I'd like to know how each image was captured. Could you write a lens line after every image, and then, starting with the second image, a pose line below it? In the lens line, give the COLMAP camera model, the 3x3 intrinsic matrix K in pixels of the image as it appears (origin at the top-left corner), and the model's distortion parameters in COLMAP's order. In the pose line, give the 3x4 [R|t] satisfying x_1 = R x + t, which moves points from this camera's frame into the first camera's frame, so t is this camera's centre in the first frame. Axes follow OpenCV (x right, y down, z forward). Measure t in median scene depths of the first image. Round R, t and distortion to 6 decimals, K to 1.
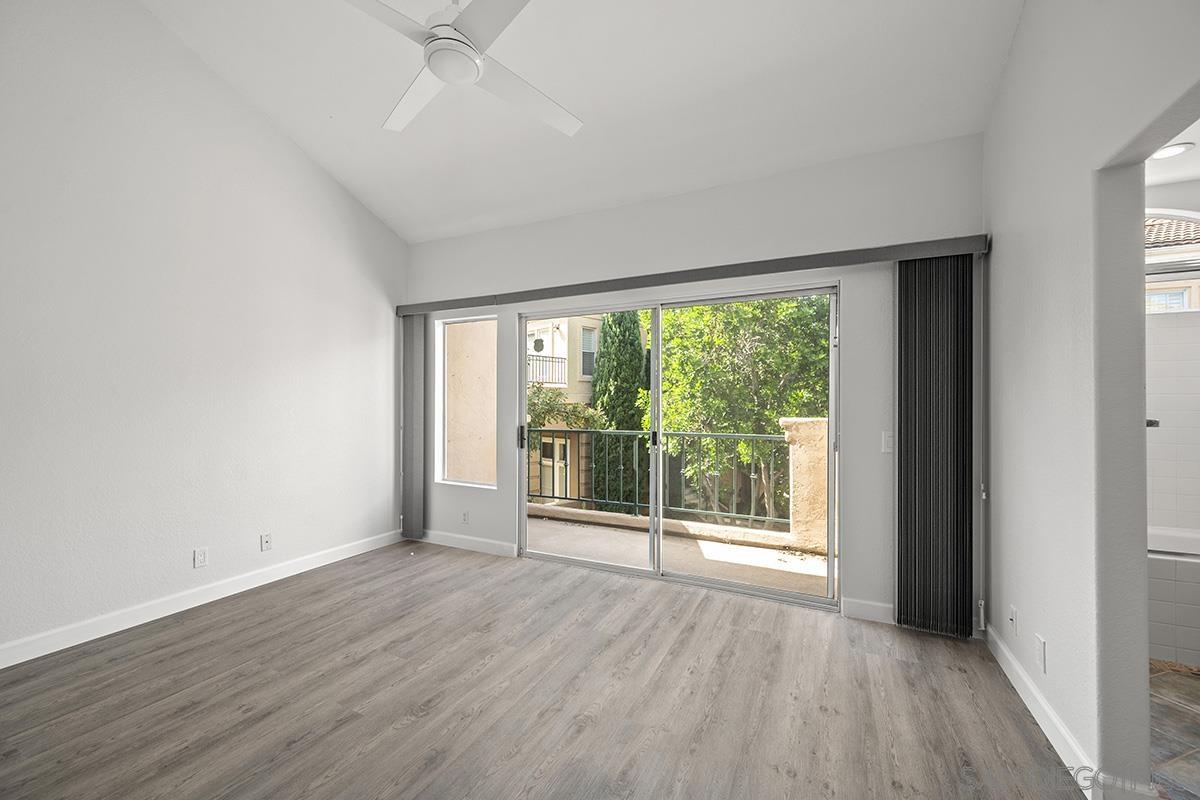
lens RADIAL K [[474.7, 0, 602.9], [0, 474.7, 403.8], [0, 0, 1]] dist [-0.002370, 0.000394]
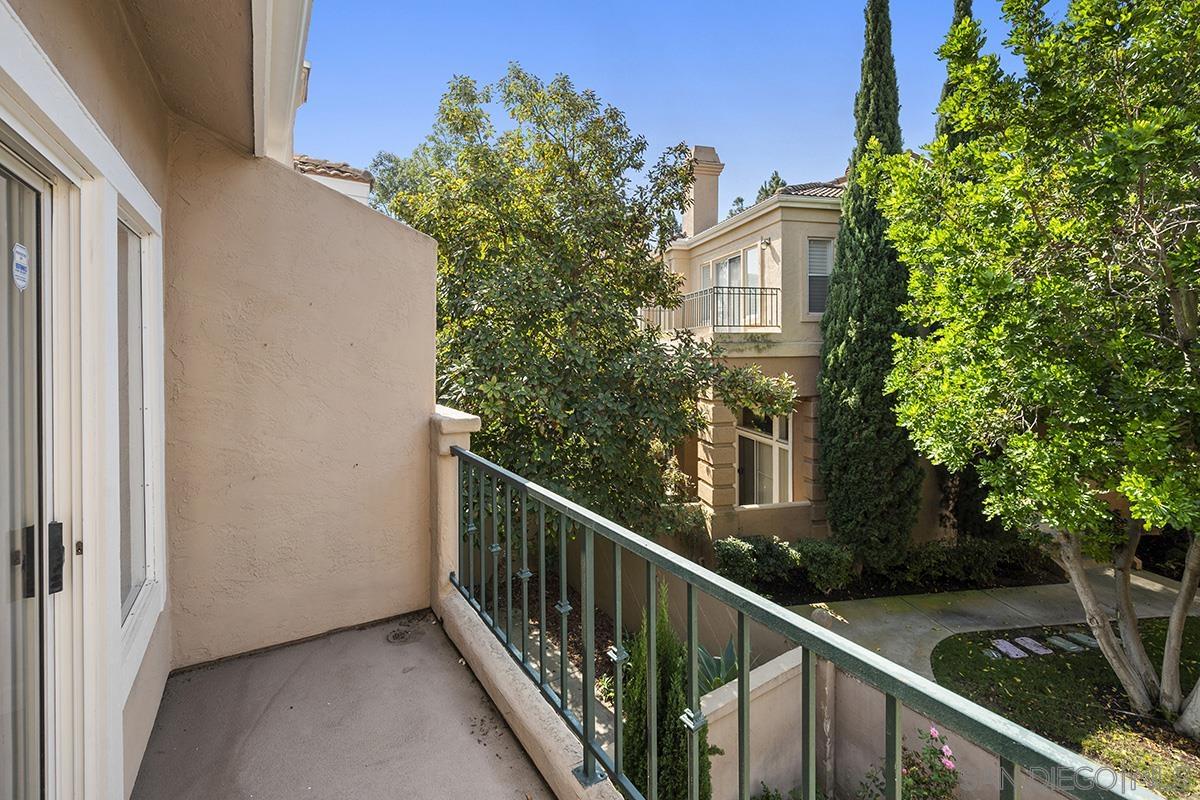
lens RADIAL K [[527.4, 0, 601.0], [0, 527.4, 347.7], [0, 0, 1]] dist [0.001336, 0.000676]
pose [[0.855878, -0.005020, -0.517154, 0.092795], [0.009054, 0.999945, 0.005278, -0.020195], [0.517099, -0.009199, 0.855876, 0.257101]]
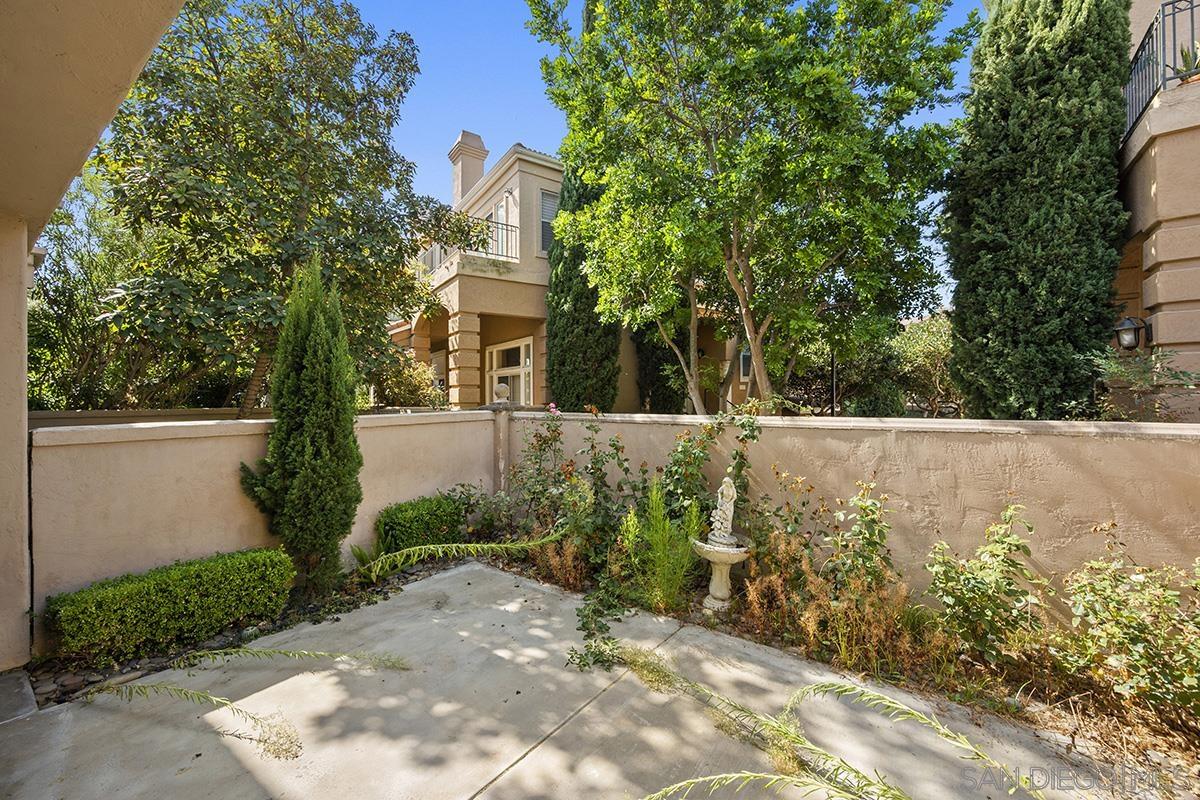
lens RADIAL K [[474.7, 0, 598.9], [0, 474.7, 396.4], [0, 0, 1]] dist [-0.002370, 0.000394]
pose [[0.984563, -0.010018, -0.174743, 0.201560], [0.010140, 0.999949, -0.000195, 0.198755], [0.174736, -0.001580, 0.984614, 0.249892]]
